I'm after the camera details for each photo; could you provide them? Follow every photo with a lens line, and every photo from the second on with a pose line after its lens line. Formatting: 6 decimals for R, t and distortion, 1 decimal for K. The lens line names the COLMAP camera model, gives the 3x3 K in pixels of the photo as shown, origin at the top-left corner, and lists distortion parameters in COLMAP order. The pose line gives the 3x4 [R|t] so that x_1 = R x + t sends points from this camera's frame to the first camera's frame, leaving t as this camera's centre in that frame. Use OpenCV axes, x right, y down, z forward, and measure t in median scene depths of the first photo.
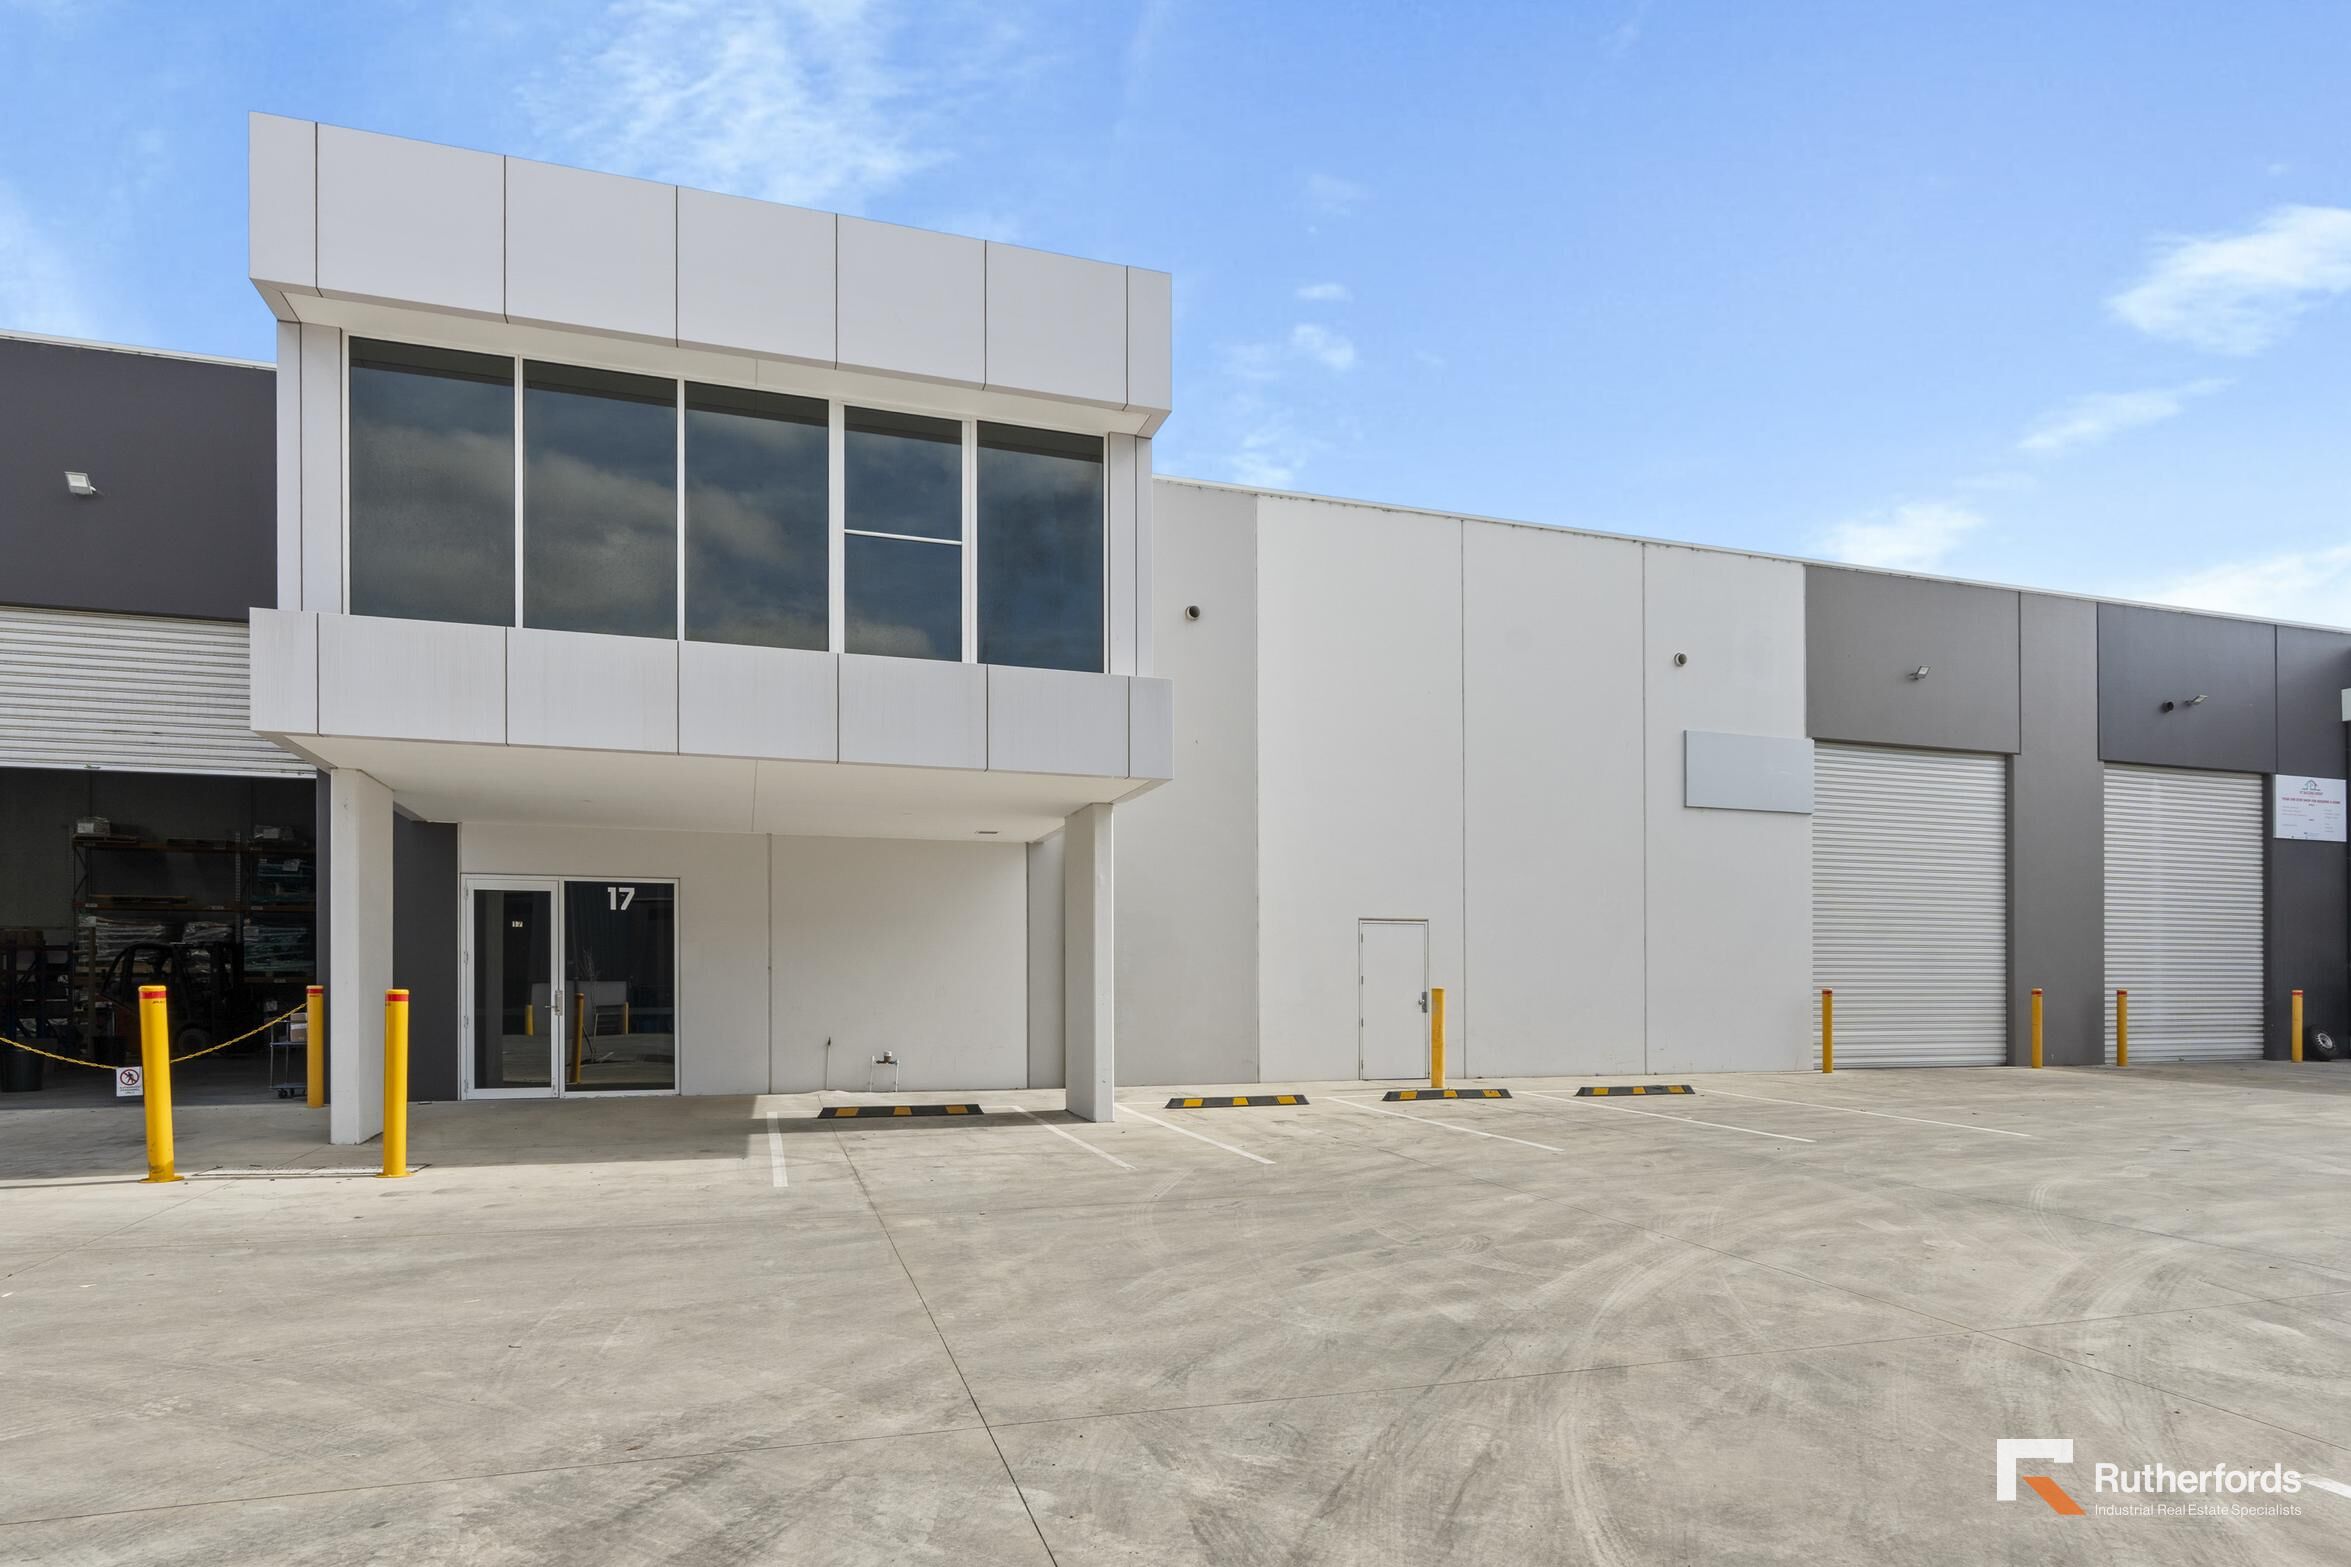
lens RADIAL K [[1336.6, 0, 1177.4], [0, 1336.6, 954.5], [0, 0, 1]] dist [-0.001247, -0.000917]
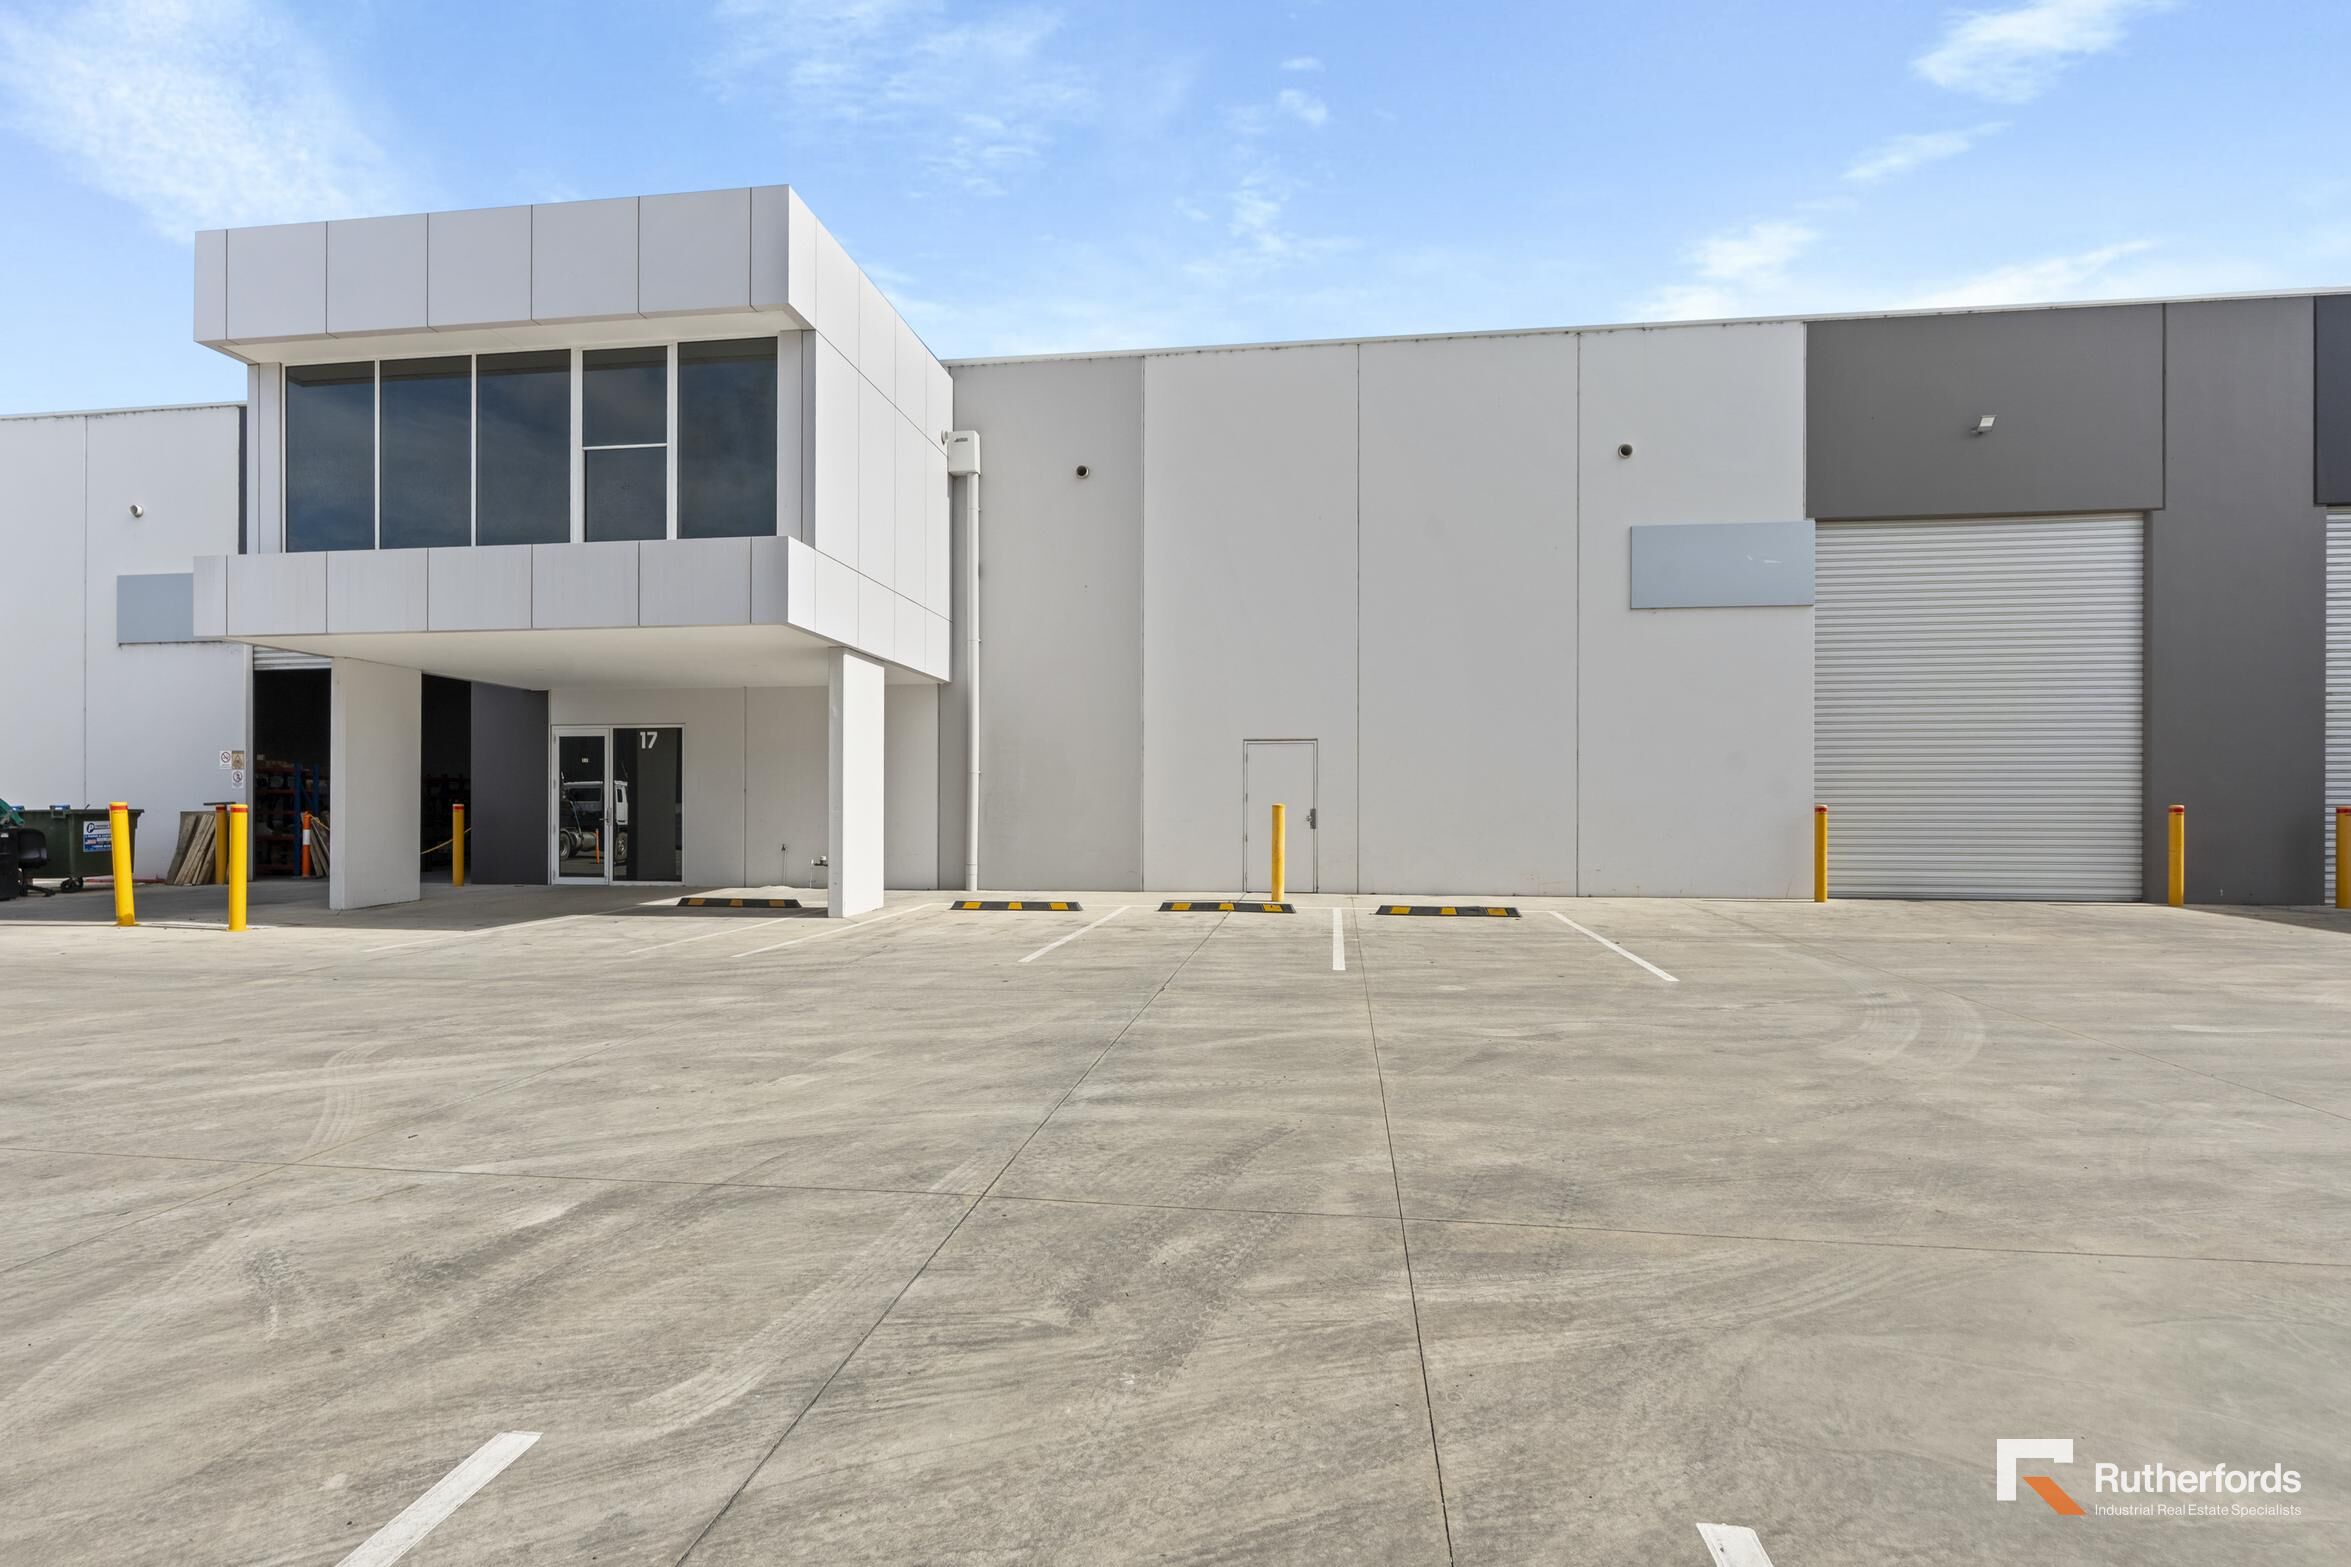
lens RADIAL K [[1113.4, 0, 1175.5], [0, 1113.4, 783.5], [0, 0, 1]] dist [-0.001554, -0.000201]
pose [[0.900250, -0.011227, -0.435229, 0.554337], [0.011929, 0.999928, -0.001120, 0.009994], [0.435210, -0.004184, 0.900319, 0.215260]]
